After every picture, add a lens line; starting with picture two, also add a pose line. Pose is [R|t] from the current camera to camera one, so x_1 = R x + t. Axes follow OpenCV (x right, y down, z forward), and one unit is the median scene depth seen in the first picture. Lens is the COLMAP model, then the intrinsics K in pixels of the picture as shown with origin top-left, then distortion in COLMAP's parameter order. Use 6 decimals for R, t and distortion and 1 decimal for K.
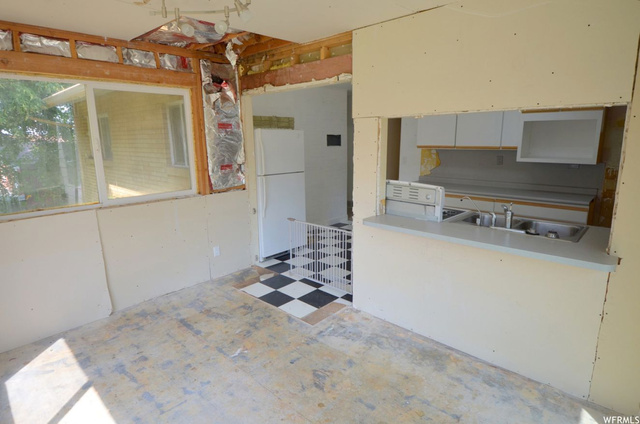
lens RADIAL K [[337.8, 0, 320.0], [0, 337.8, 212.0], [0, 0, 1]] dist [0.029475, -0.035990]
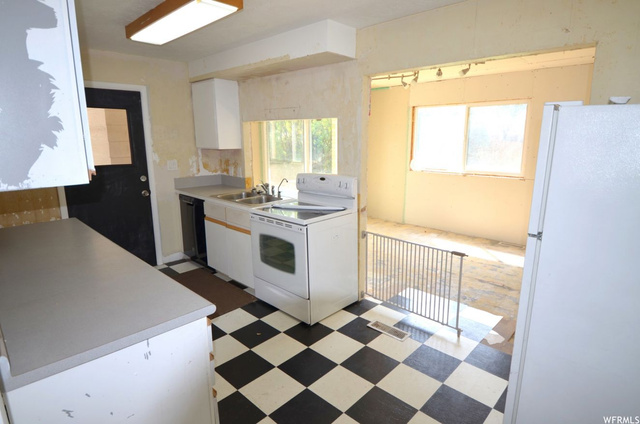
lens RADIAL K [[350.3, 0, 325.6], [0, 350.3, 209.3], [0, 0, 1]] dist [0.030749, -0.042195]
pose [[-0.999760, 0.003357, 0.021663, 0.186871], [0.011712, 0.917134, 0.398406, -0.391893], [-0.018531, 0.398564, -0.916953, 1.840102]]
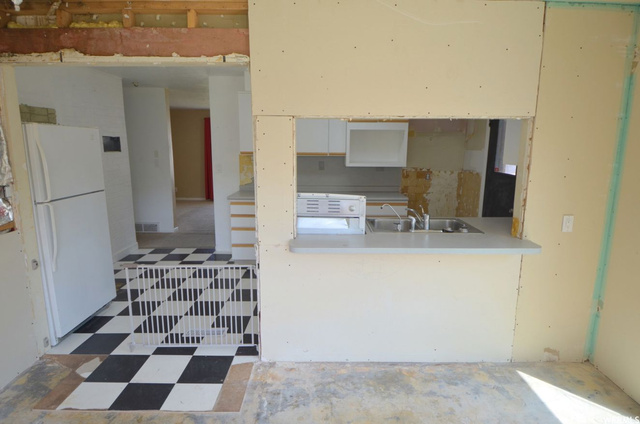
lens RADIAL K [[350.3, 0, 325.6], [0, 350.3, 209.3], [0, 0, 1]] dist [0.030749, -0.042195]
pose [[0.734805, -0.110908, 0.669149, -0.284033], [0.130983, 0.991174, 0.020447, -0.055828], [-0.665511, 0.072622, 0.742847, 0.281267]]
